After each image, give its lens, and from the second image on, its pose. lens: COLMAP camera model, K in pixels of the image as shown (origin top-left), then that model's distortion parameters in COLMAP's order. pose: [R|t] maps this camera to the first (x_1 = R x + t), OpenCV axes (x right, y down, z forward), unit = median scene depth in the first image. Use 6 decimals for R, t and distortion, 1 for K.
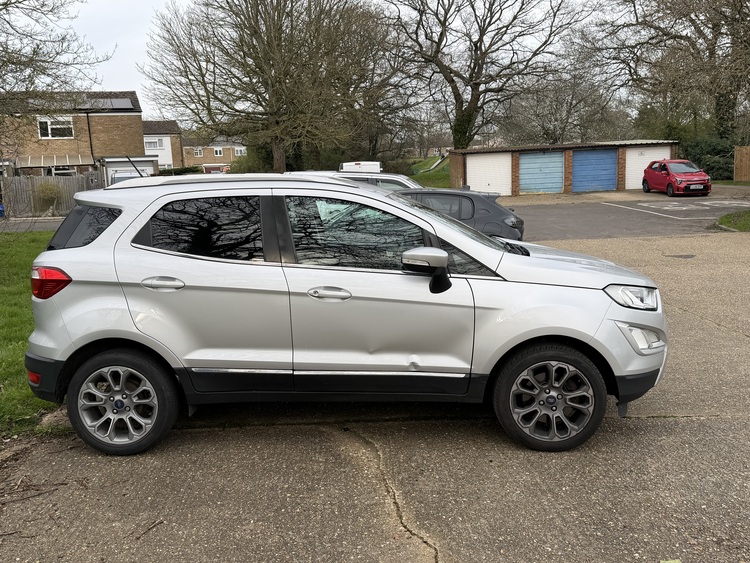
lens RADIAL K [[730.3, 0, 375.0], [0, 730.3, 281.5], [0, 0, 1]] dist [0.022683, -0.009895]
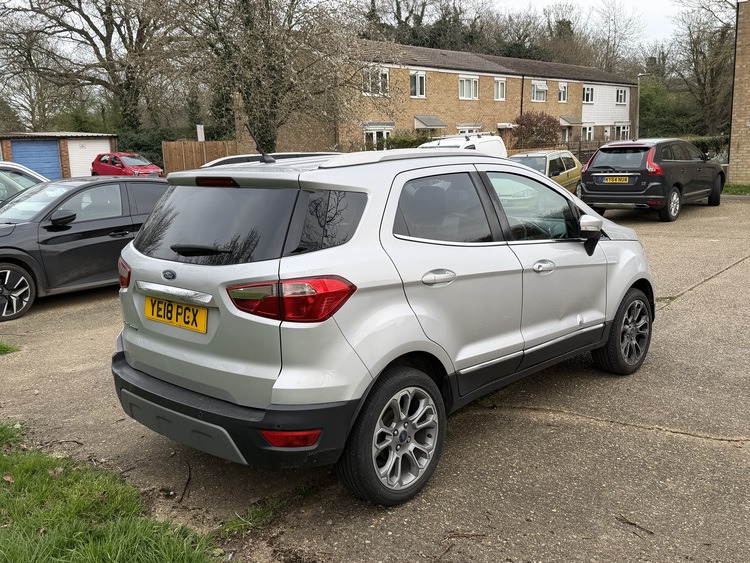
lens RADIAL K [[730.3, 0, 375.0], [0, 730.3, 281.5], [0, 0, 1]] dist [0.022683, -0.009895]
pose [[0.645818, -0.123254, 0.753477, -0.951946], [0.119378, 0.991047, 0.059795, -0.050428], [-0.754101, 0.051332, 0.654750, 0.497647]]
